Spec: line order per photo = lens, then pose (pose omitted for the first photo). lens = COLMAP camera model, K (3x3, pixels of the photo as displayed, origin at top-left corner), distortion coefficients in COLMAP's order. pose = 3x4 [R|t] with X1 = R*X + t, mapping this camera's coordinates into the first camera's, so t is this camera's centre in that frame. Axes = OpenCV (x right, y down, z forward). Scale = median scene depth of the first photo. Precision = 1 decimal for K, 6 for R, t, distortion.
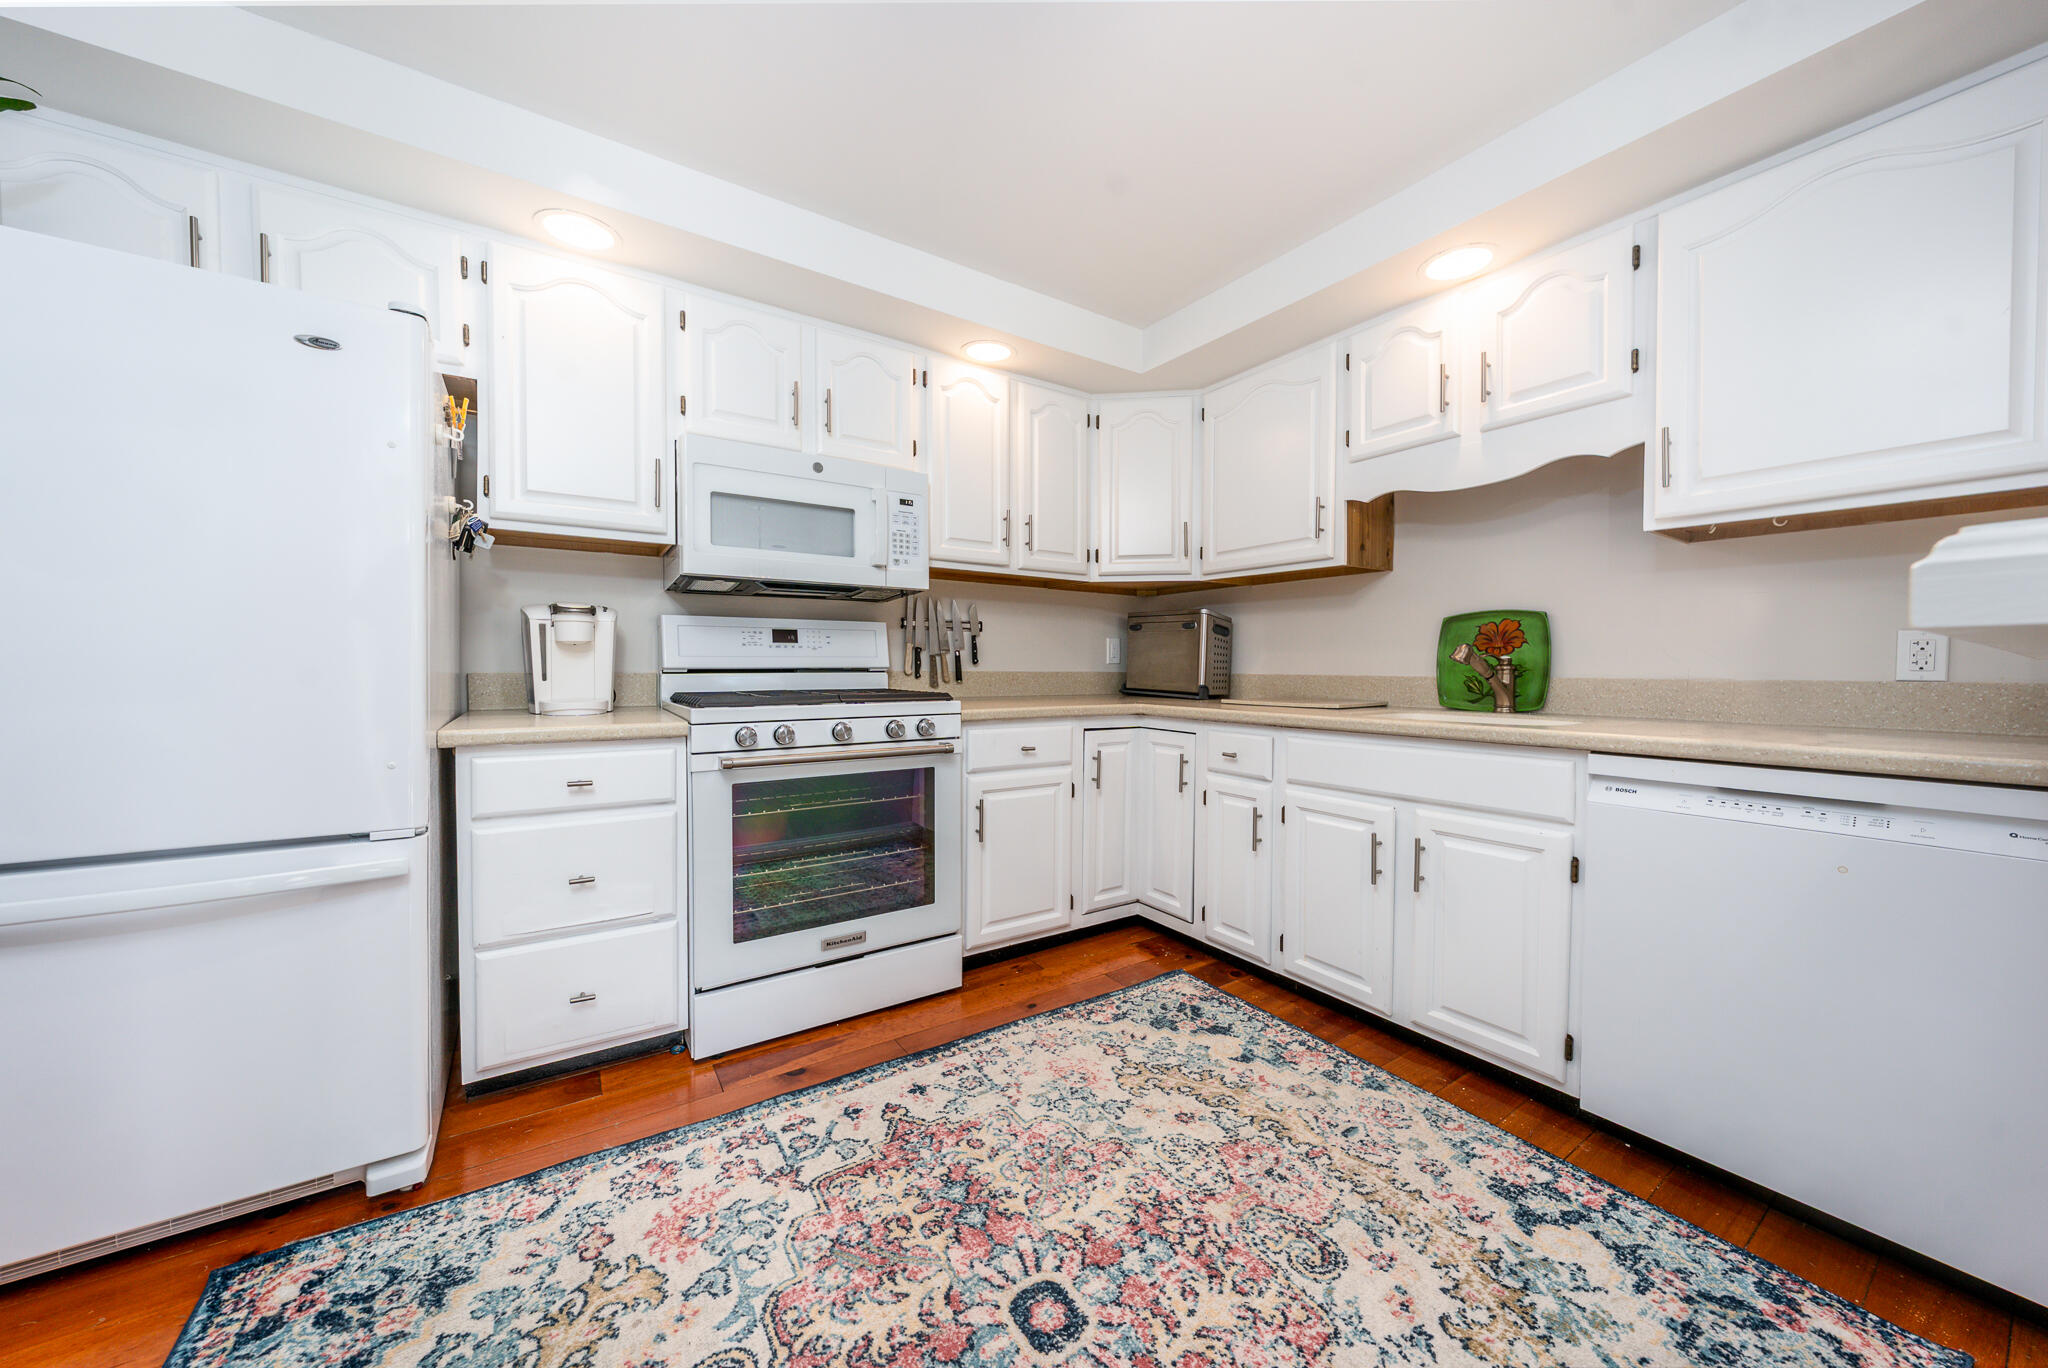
lens RADIAL K [[717.4, 0, 1064.0], [0, 717.4, 678.2], [0, 0, 1]] dist [0.000571, -0.000235]
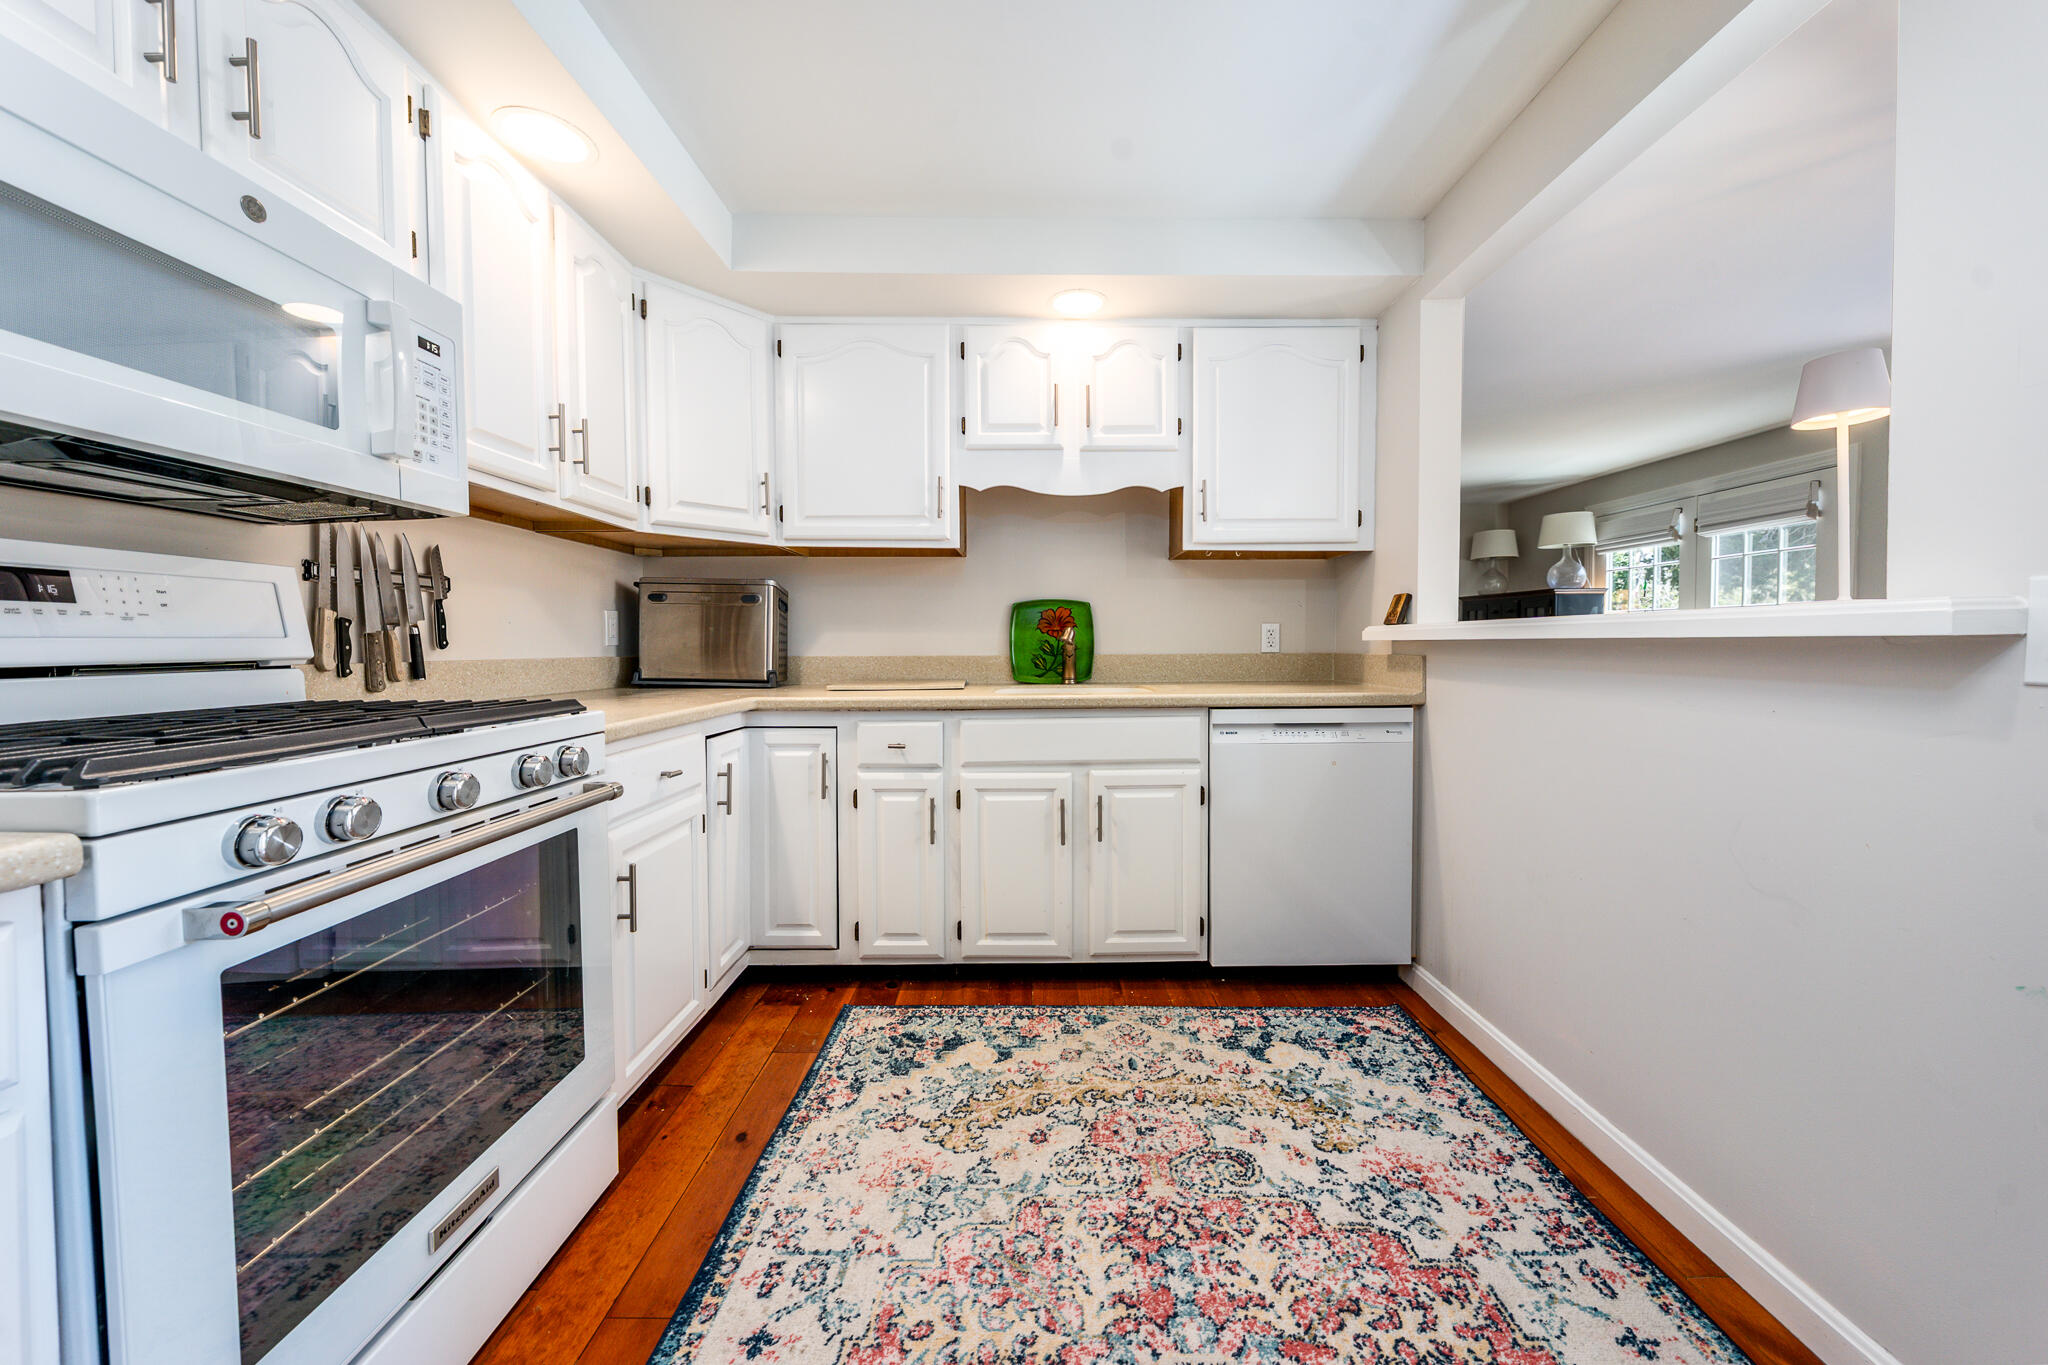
lens RADIAL K [[717.4, 0, 1068.9], [0, 717.4, 661.8], [0, 0, 1]] dist [0.000571, -0.000235]
pose [[0.568501, -0.026340, 0.822261, -0.472004], [0.019692, 0.999637, 0.018407, -0.014577], [-0.822447, 0.005728, 0.568813, 0.372469]]
